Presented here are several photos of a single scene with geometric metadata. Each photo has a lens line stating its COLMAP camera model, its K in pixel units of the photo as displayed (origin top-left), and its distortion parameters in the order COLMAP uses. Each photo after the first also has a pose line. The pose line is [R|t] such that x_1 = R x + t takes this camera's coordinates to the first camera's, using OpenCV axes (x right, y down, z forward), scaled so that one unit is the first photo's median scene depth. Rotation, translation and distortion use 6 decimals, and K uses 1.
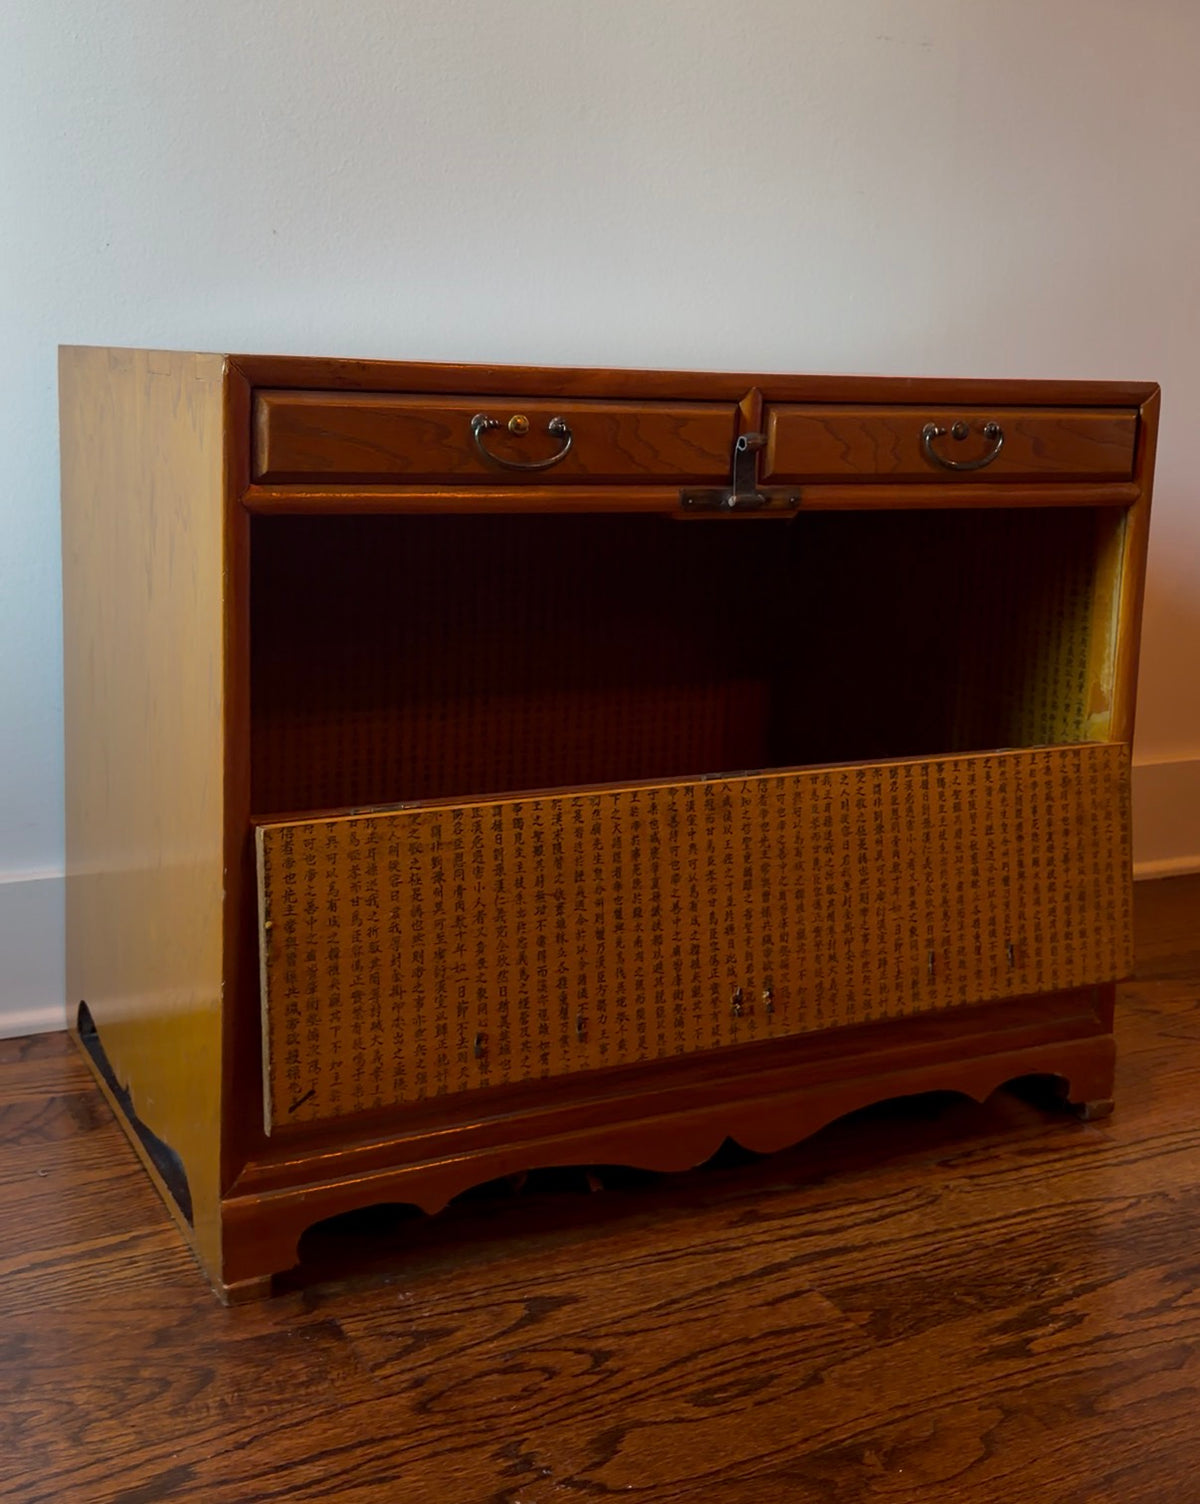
lens RADIAL K [[1760.7, 0, 599.0], [0, 1760.7, 625.1], [0, 0, 1]] dist [0.190331, -0.429801]
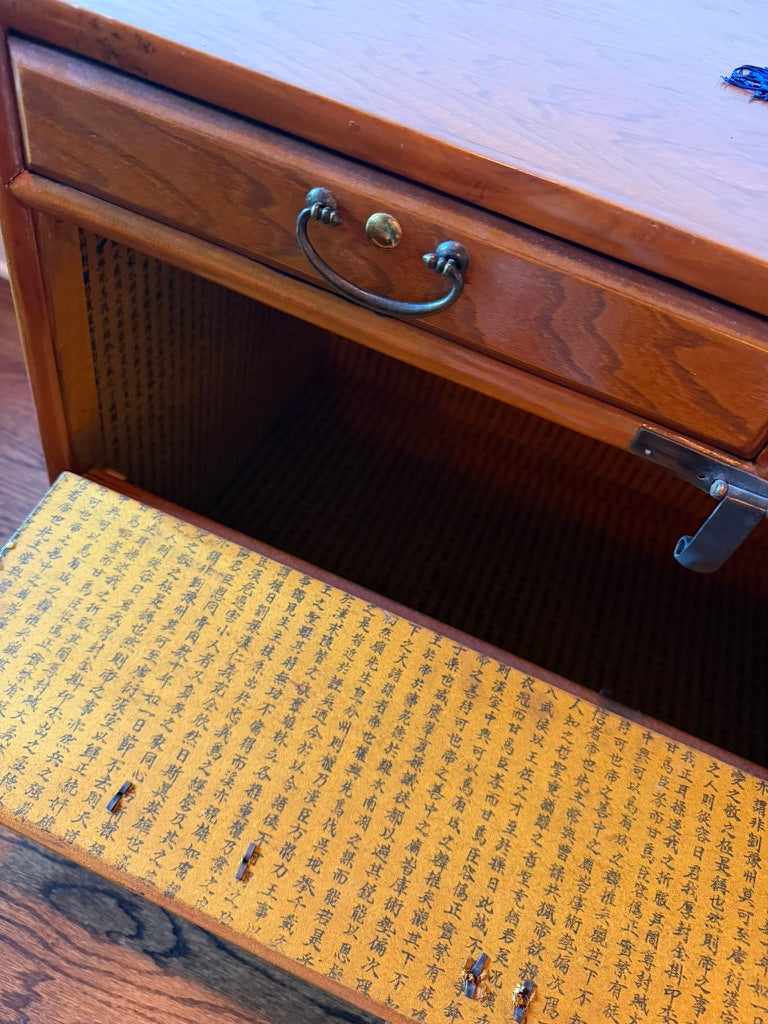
lens RADIAL K [[736.5, 0, 384.0], [0, 736.5, 512.0], [0, 0, 1]] dist [-0.020538, -0.000981]
pose [[0.651194, 0.628293, -0.425670, 0.118561], [-0.285060, 0.722324, 0.630070, -0.197296], [0.703340, -0.288956, 0.649474, 0.797695]]
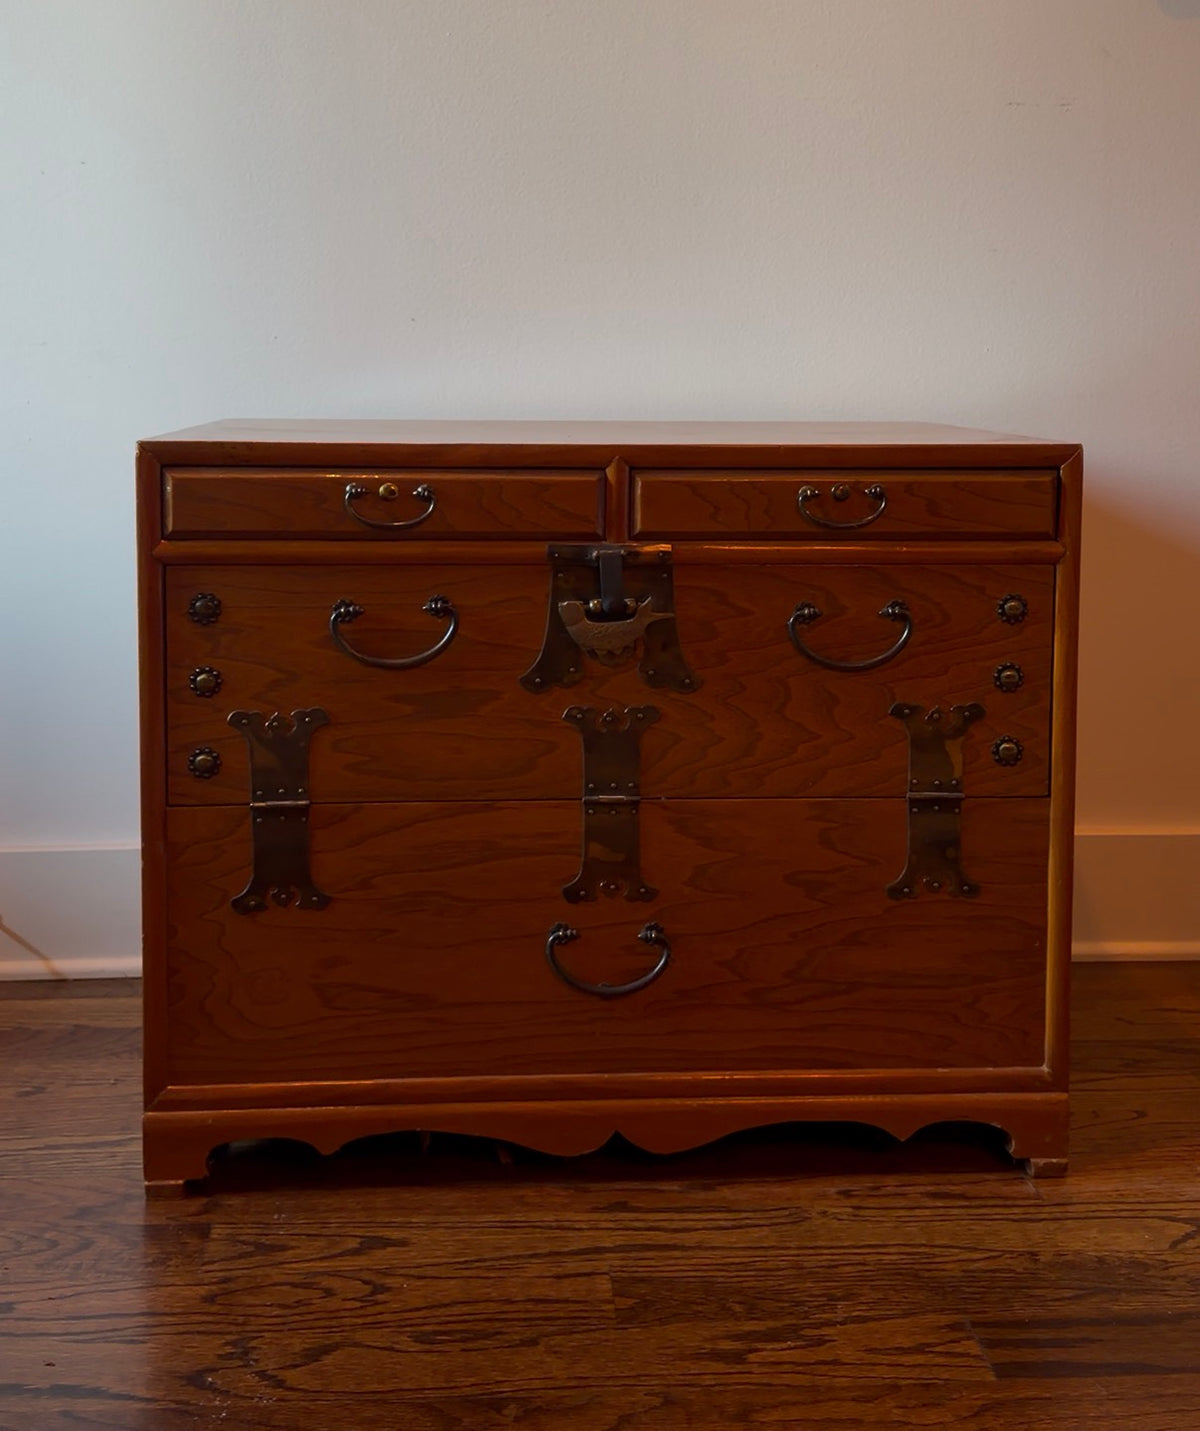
lens RADIAL K [[1752.7, 0, 595.9], [0, 1752.7, 522.3], [0, 0, 1]] dist [0.209012, -0.468455]
pose [[0.917885, 0.009969, -0.396722, 0.553331], [-0.035352, 0.997764, -0.056721, -0.028573], [0.395270, 0.066088, 0.916185, -0.044840]]
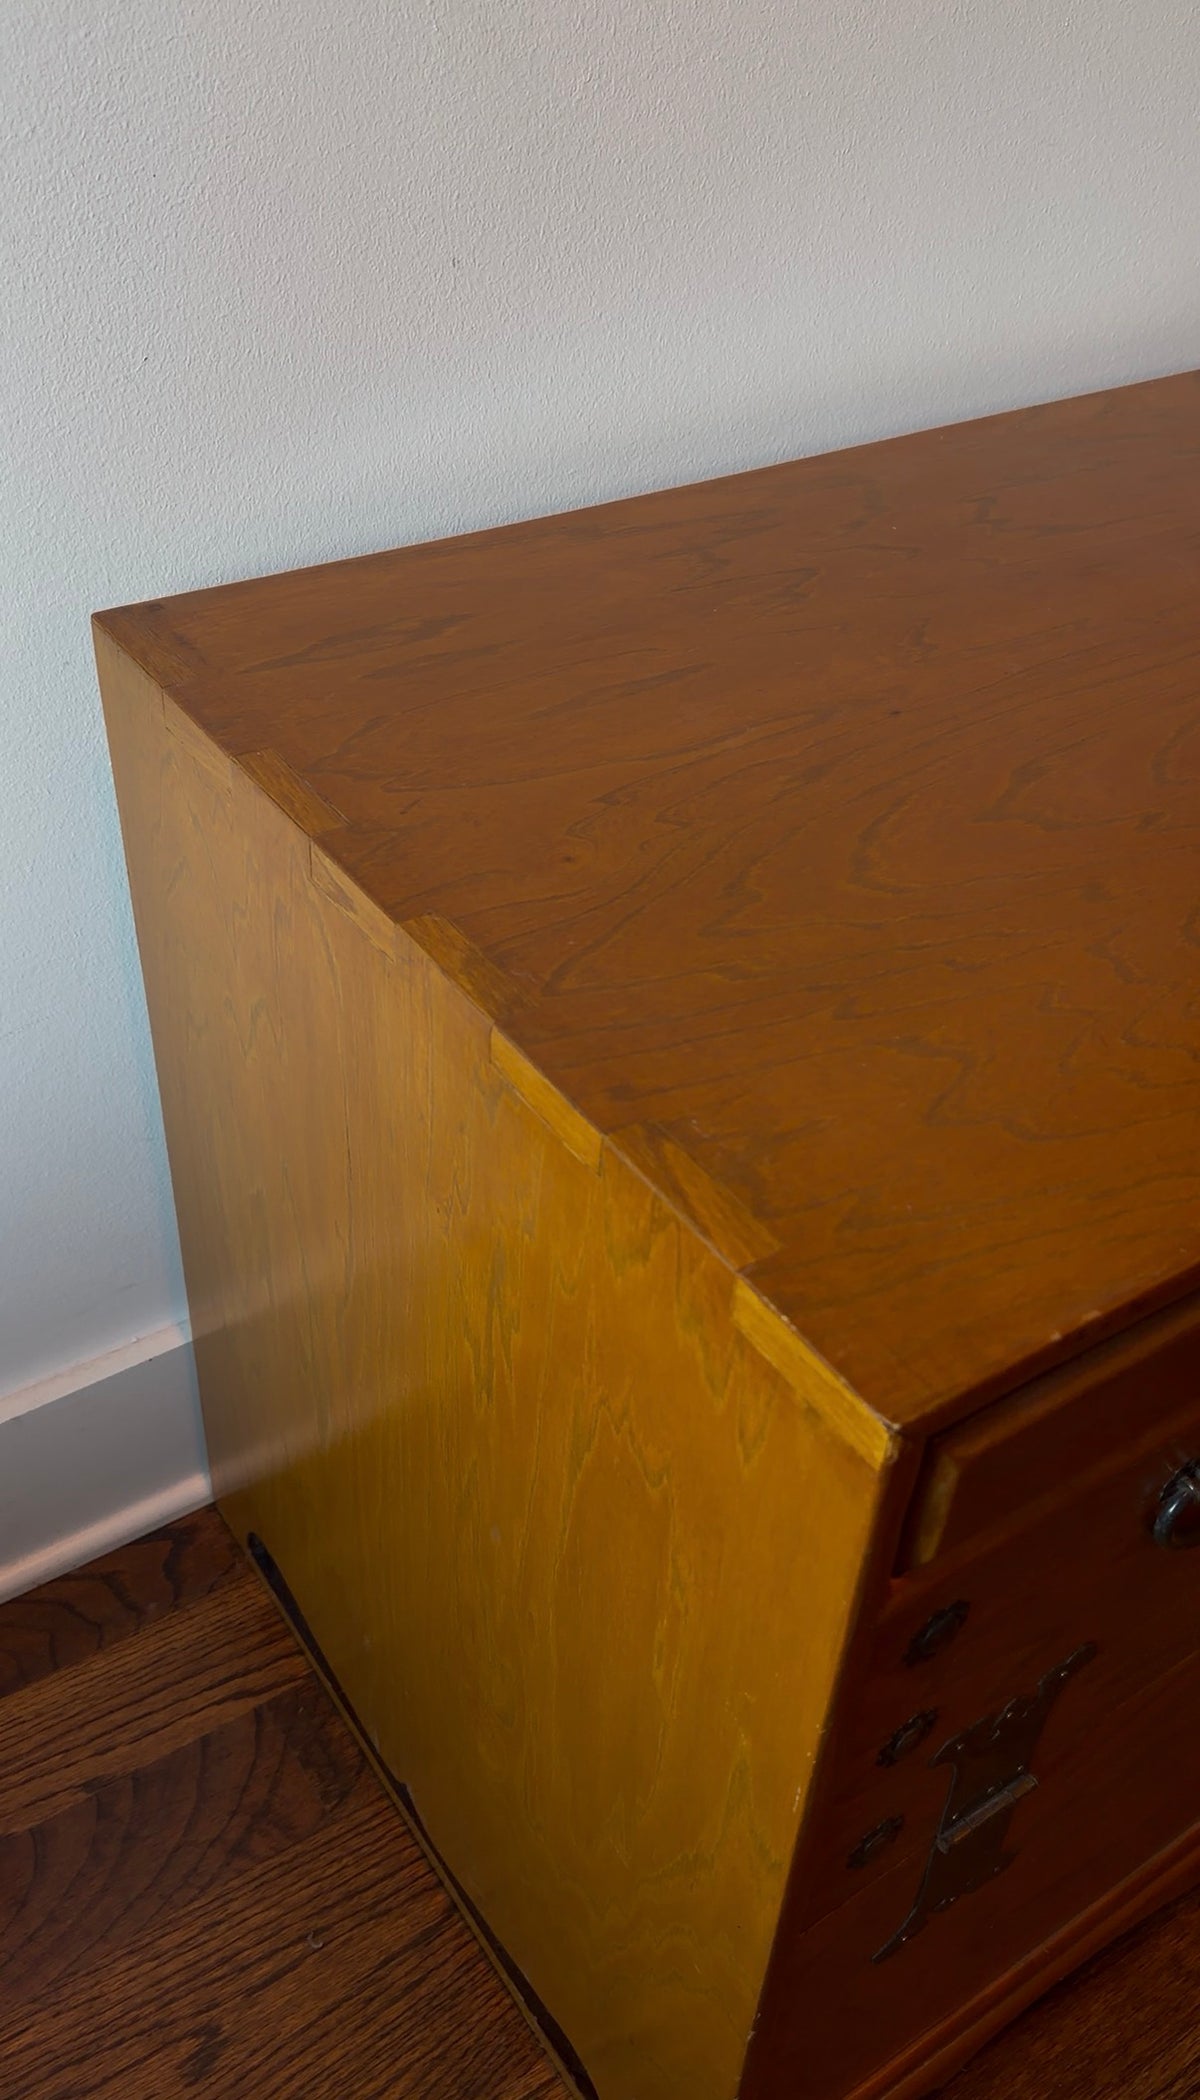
lens RADIAL K [[1816.4, 0, 588.2], [0, 1816.4, 1023.9], [0, 0, 1]] dist [-0.014466, -0.004649]
pose [[0.992935, -0.060450, 0.102103, -0.286349], [0.000496, 0.862602, 0.505882, -0.398414], [-0.118655, -0.502258, 0.856538, 0.637232]]
